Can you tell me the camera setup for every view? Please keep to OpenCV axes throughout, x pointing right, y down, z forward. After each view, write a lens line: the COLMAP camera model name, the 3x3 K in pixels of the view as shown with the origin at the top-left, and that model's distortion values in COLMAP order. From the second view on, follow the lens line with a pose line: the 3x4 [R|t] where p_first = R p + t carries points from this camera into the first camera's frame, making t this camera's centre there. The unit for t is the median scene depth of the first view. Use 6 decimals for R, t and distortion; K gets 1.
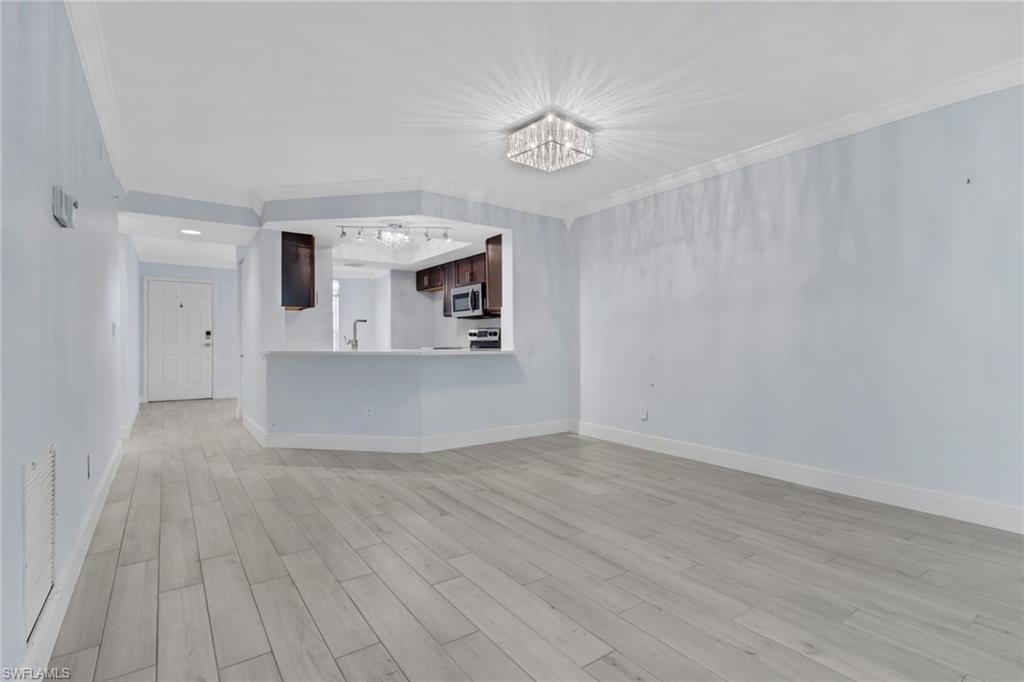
lens RADIAL K [[493.7, 0, 526.0], [0, 493.7, 341.1], [0, 0, 1]] dist [-0.002473, 0.000359]
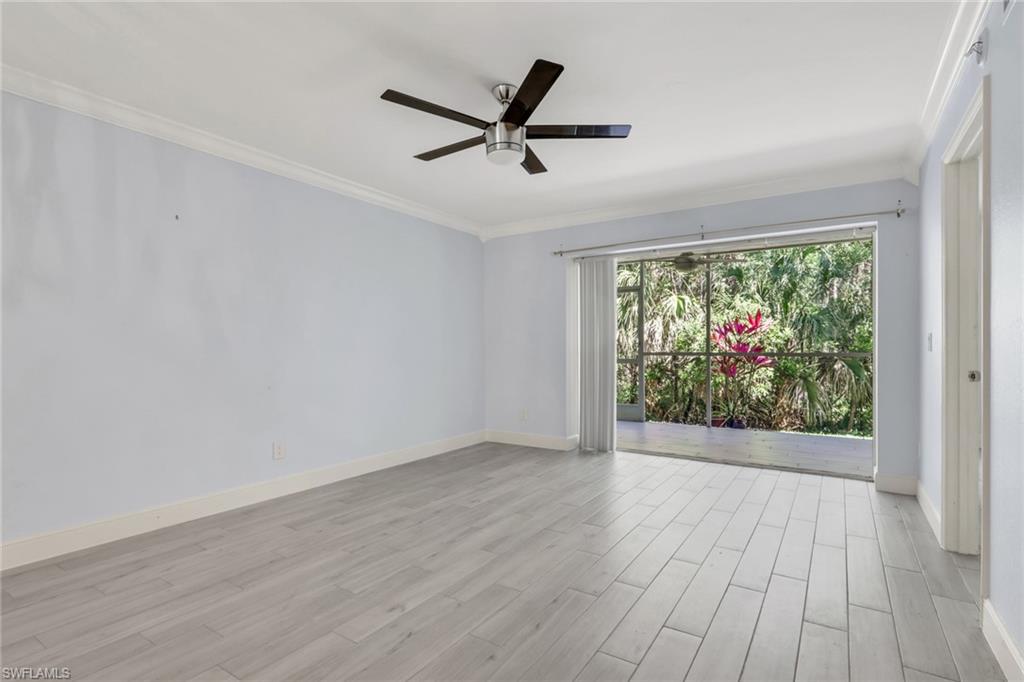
lens RADIAL K [[504.5, 0, 516.9], [0, 504.5, 346.3], [0, 0, 1]] dist [-0.003266, 0.000915]
pose [[-0.359253, 0.006045, 0.933221, -0.252853], [0.004021, 0.999980, -0.004929, -0.014085], [-0.933232, 0.001982, -0.359270, 0.400448]]
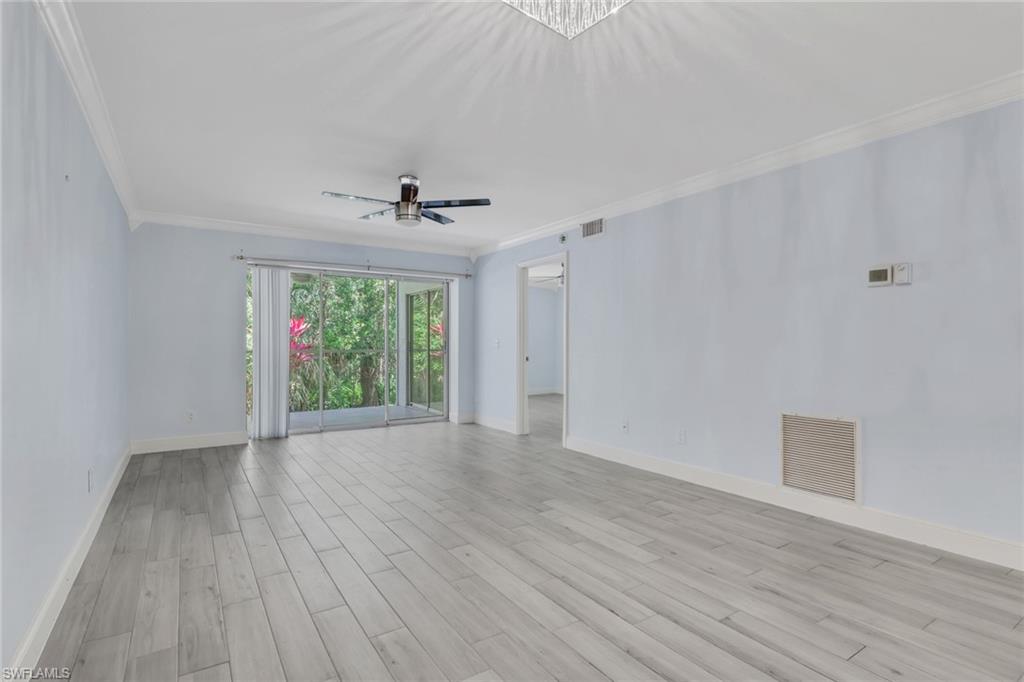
lens RADIAL K [[504.5, 0, 510.1], [0, 504.5, 344.4], [0, 0, 1]] dist [-0.003266, 0.000915]
pose [[-0.998756, 0.003390, 0.049752, 0.062256], [0.003614, 0.999984, 0.004407, -0.025681], [-0.049736, 0.004581, -0.998752, 1.046980]]
